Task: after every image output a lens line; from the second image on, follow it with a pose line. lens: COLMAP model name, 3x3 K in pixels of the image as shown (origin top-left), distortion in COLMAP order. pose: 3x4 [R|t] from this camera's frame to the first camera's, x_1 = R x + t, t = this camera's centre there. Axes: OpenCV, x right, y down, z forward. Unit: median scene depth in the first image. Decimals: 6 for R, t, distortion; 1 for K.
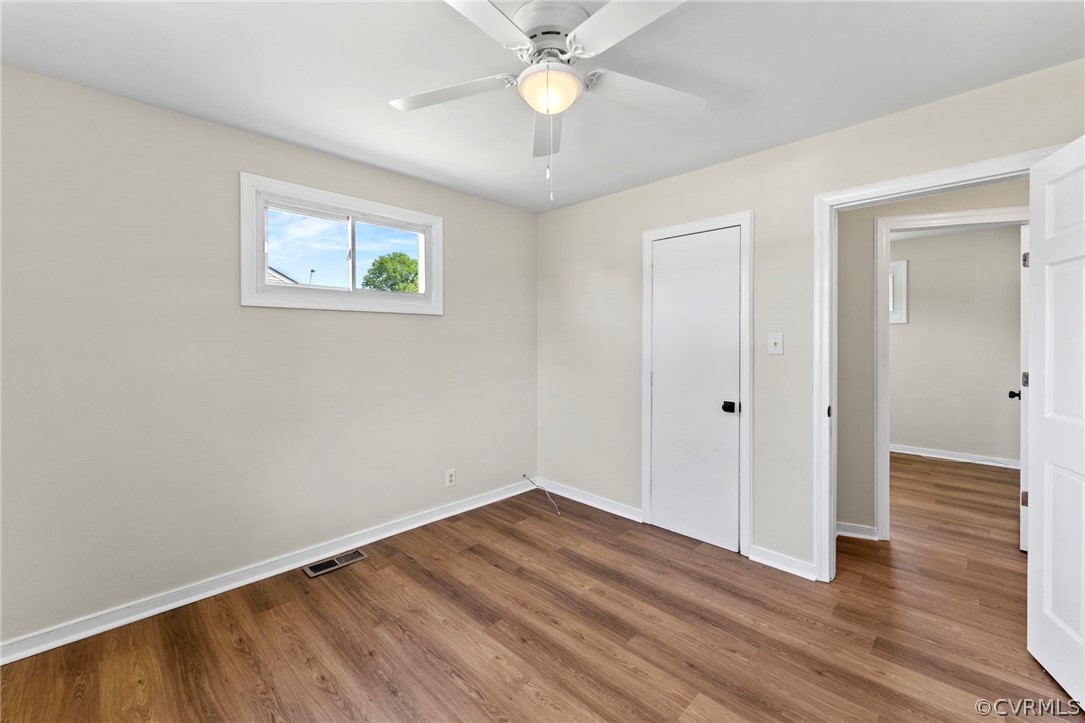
lens RADIAL K [[441.7, 0, 537.9], [0, 441.7, 344.1], [0, 0, 1]] dist [0.001031, 0.000060]
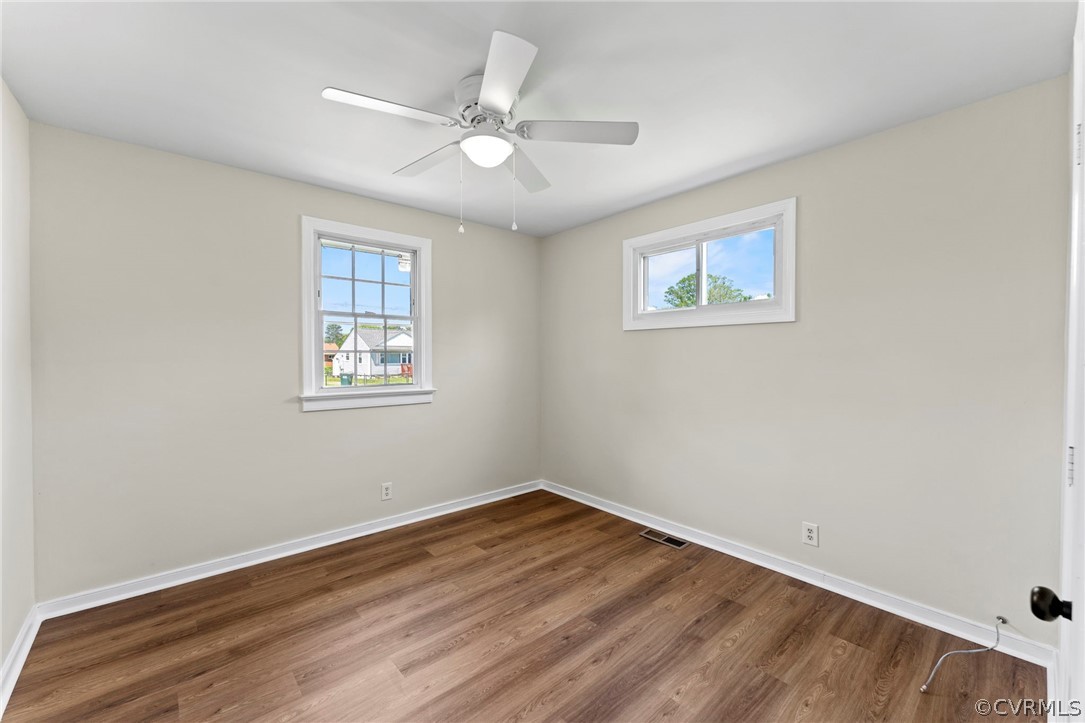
lens RADIAL K [[440.4, 0, 542.5], [0, 440.4, 361.5], [0, 0, 1]] dist [0.000531, 0.000019]
pose [[-0.074205, 0.016084, -0.997113, 0.776728], [-0.005731, 0.999847, 0.016554, -0.005045], [0.997227, 0.006943, -0.074102, 0.780303]]
